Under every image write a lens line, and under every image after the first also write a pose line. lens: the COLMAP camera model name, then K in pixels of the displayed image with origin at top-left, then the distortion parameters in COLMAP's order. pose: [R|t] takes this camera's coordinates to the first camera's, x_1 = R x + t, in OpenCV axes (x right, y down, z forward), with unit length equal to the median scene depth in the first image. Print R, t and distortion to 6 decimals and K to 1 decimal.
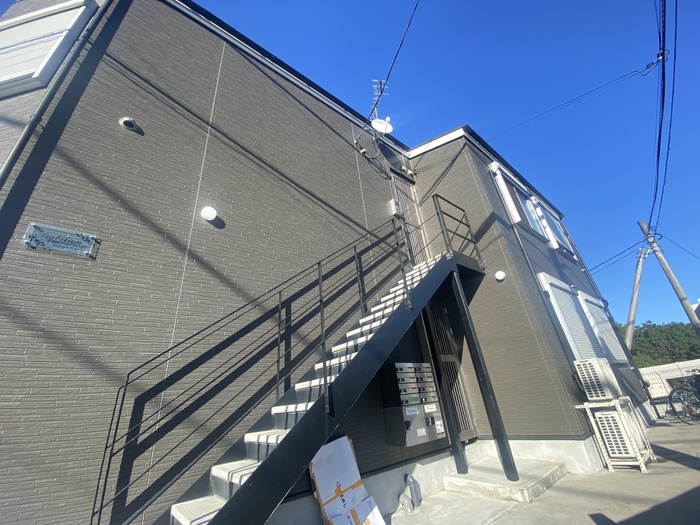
lens RADIAL K [[282.7, 0, 349.5], [0, 282.7, 260.6], [0, 0, 1]] dist [0.025051, -0.021039]
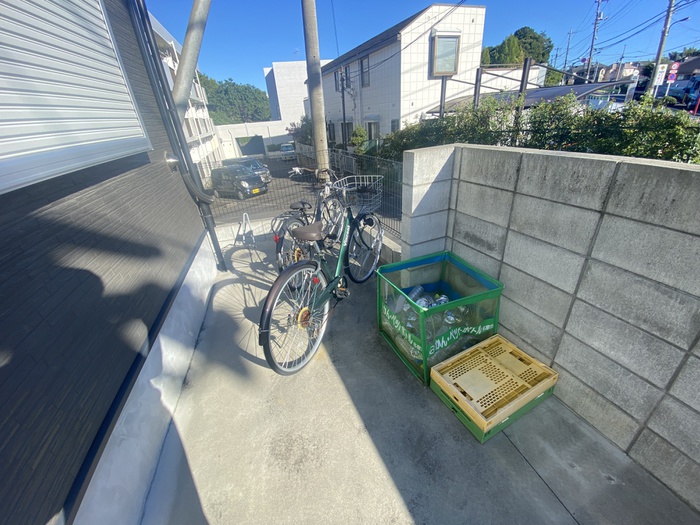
lens RADIAL K [[282.7, 0, 349.5], [0, 282.7, 260.6], [0, 0, 1]] dist [0.025051, -0.021039]
pose [[0.399591, -0.357470, 0.844122, 0.909191], [-0.381292, 0.772584, 0.507671, 0.272485], [-0.833632, -0.524718, 0.172417, 0.851970]]
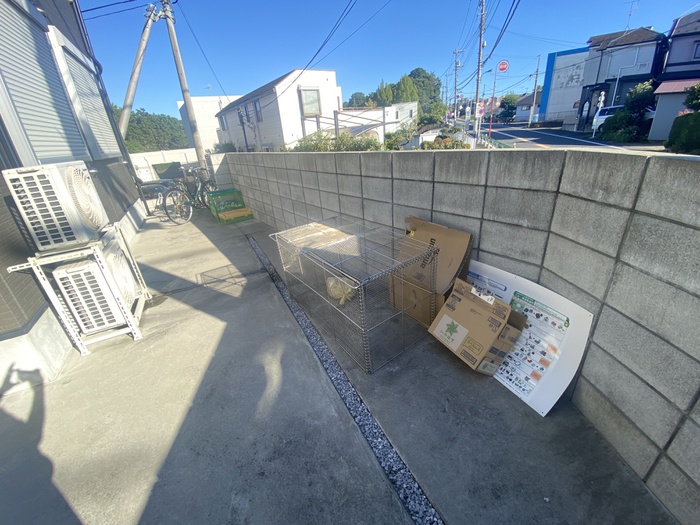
lens RADIAL K [[282.7, 0, 349.5], [0, 282.7, 260.6], [0, 0, 1]] dist [0.025051, -0.021039]
pose [[0.180520, -0.320983, 0.929722, 0.272925], [-0.384331, 0.847081, 0.367075, 0.071208], [-0.905374, -0.423585, 0.029552, 0.282207]]
